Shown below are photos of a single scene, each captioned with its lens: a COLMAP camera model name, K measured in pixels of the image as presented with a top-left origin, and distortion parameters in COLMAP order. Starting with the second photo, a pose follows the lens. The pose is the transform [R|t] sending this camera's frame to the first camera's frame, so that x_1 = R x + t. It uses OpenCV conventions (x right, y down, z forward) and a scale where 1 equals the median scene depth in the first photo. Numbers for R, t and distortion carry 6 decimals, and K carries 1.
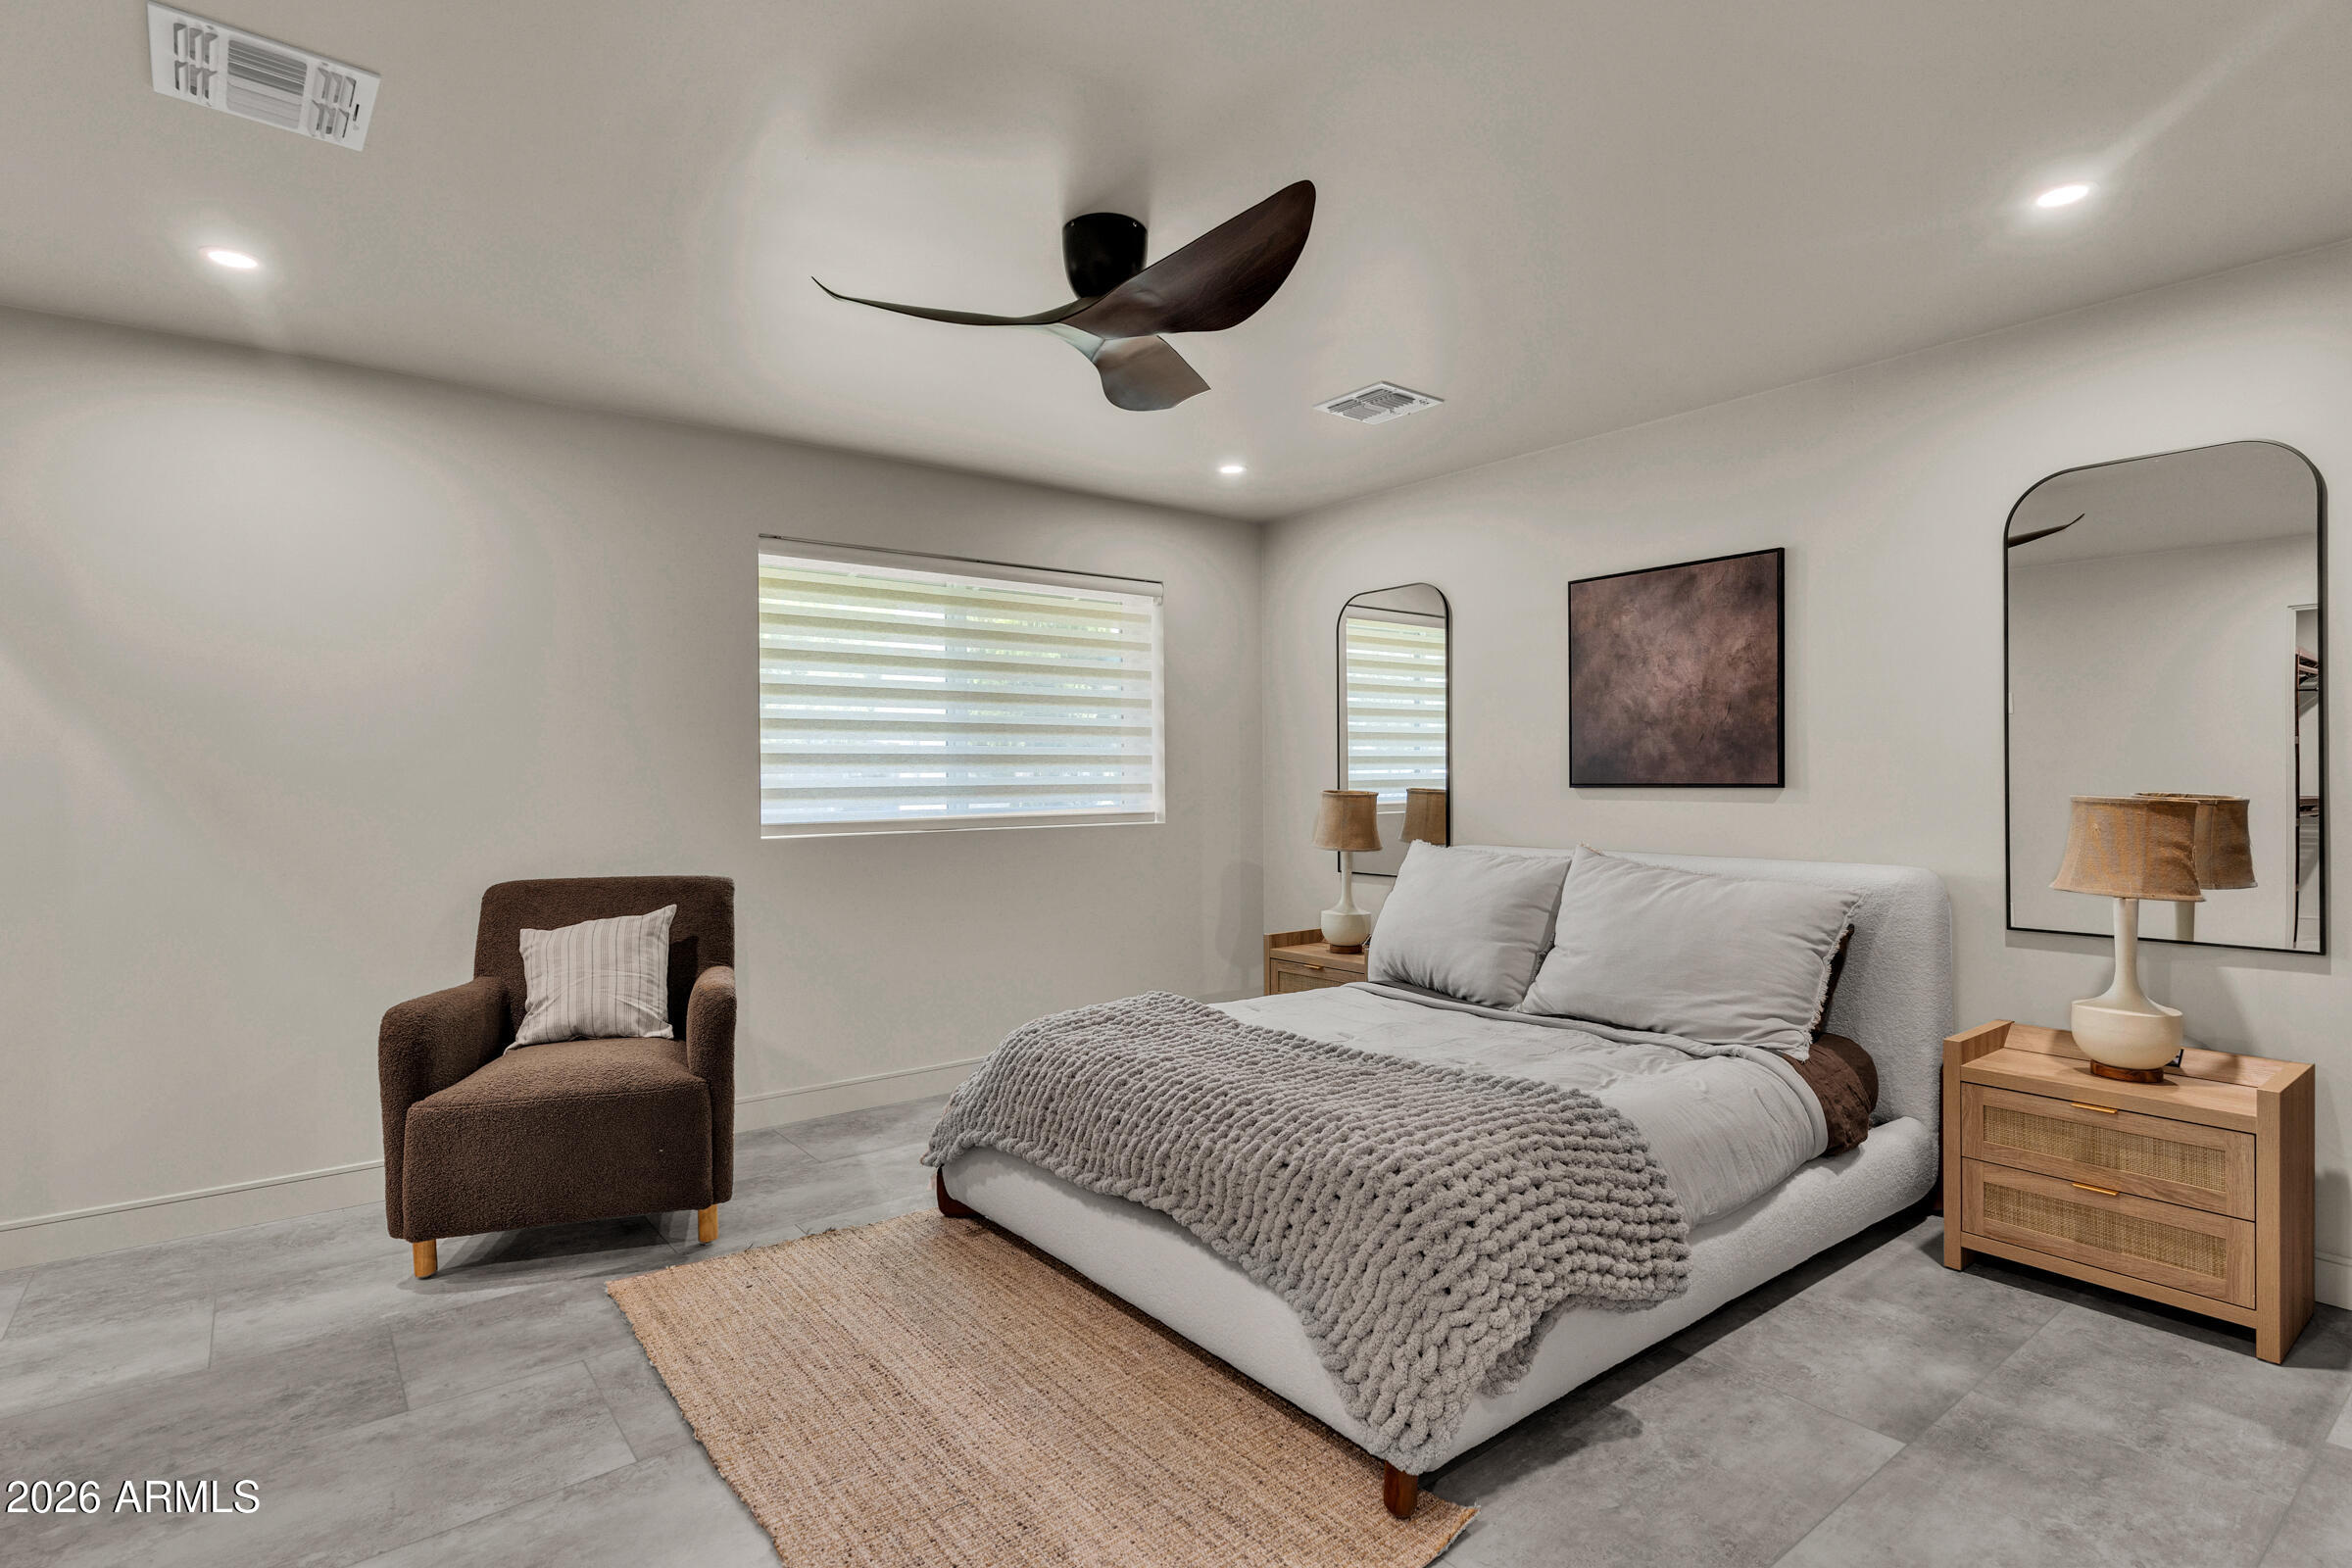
lens RADIAL K [[1139.6, 0, 1178.3], [0, 1139.6, 777.0], [0, 0, 1]] dist [0.012481, 0.000753]
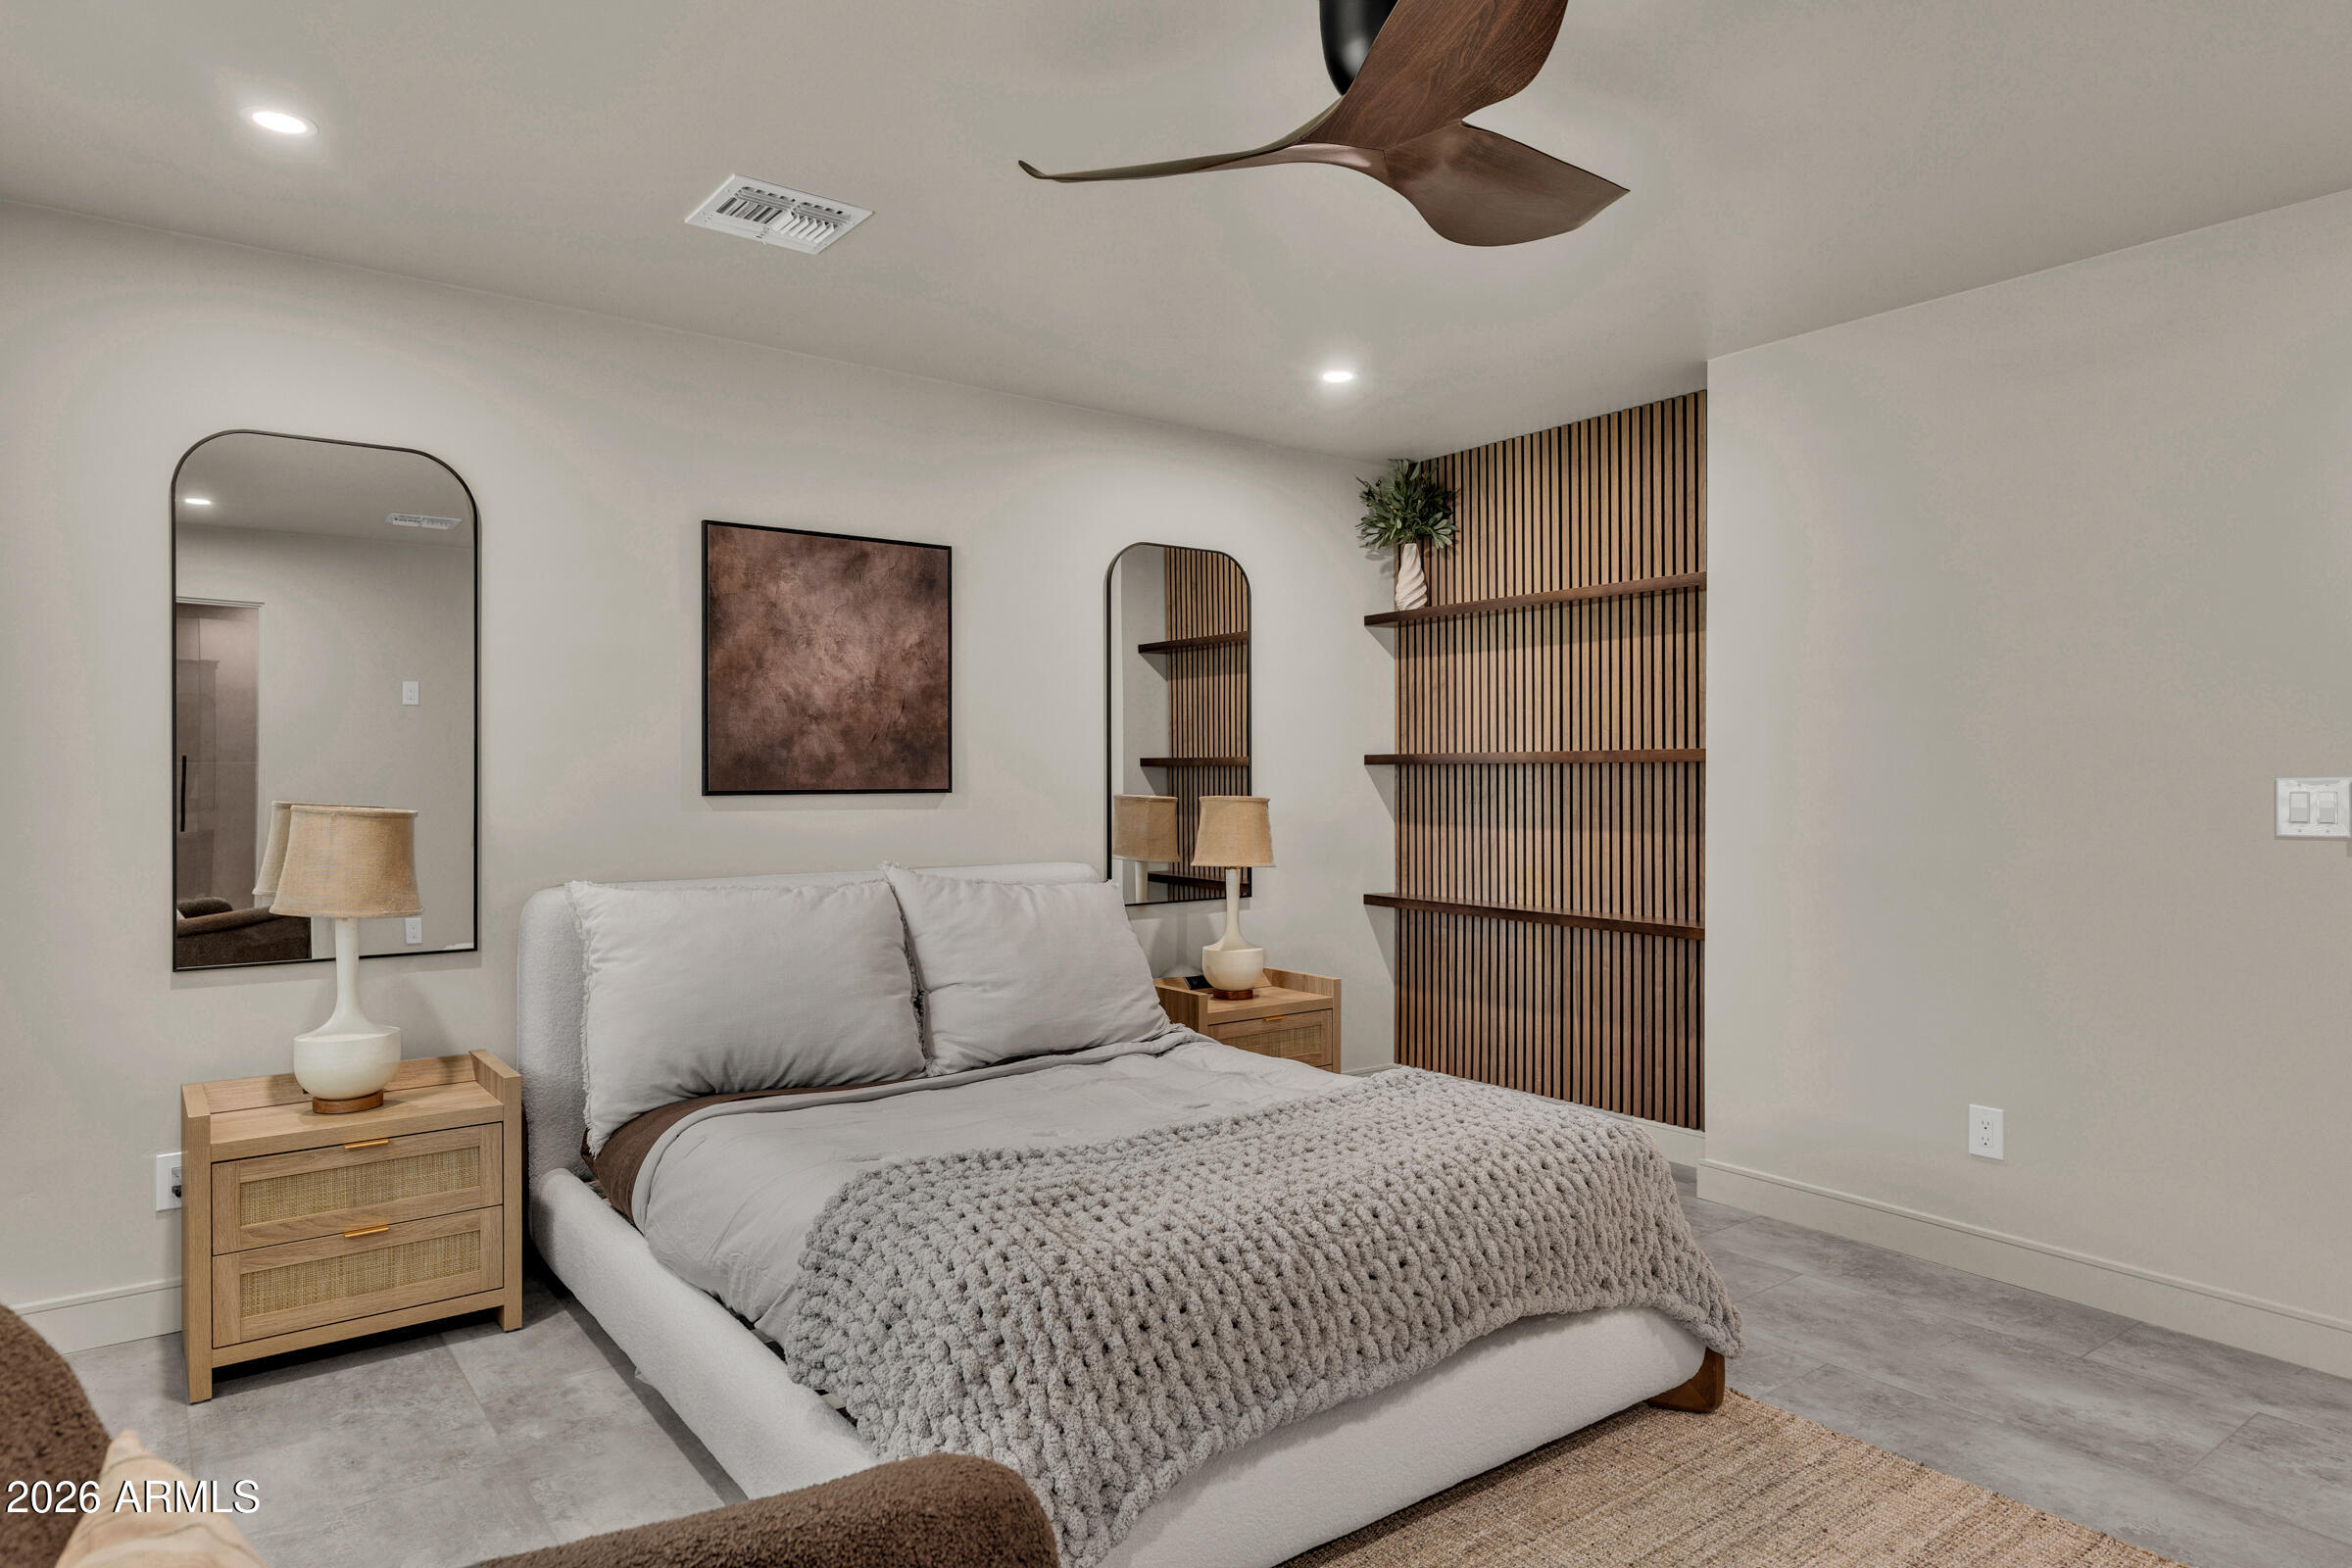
lens RADIAL K [[1345.0, 0, 1171.5], [0, 1345.0, 787.2], [0, 0, 1]] dist [-0.017401, 0.001247]
pose [[0.020398, -0.000882, 0.999792, -0.565140], [0.002013, 0.999998, 0.000841, 0.003711], [-0.999790, 0.001996, 0.020400, 0.723488]]
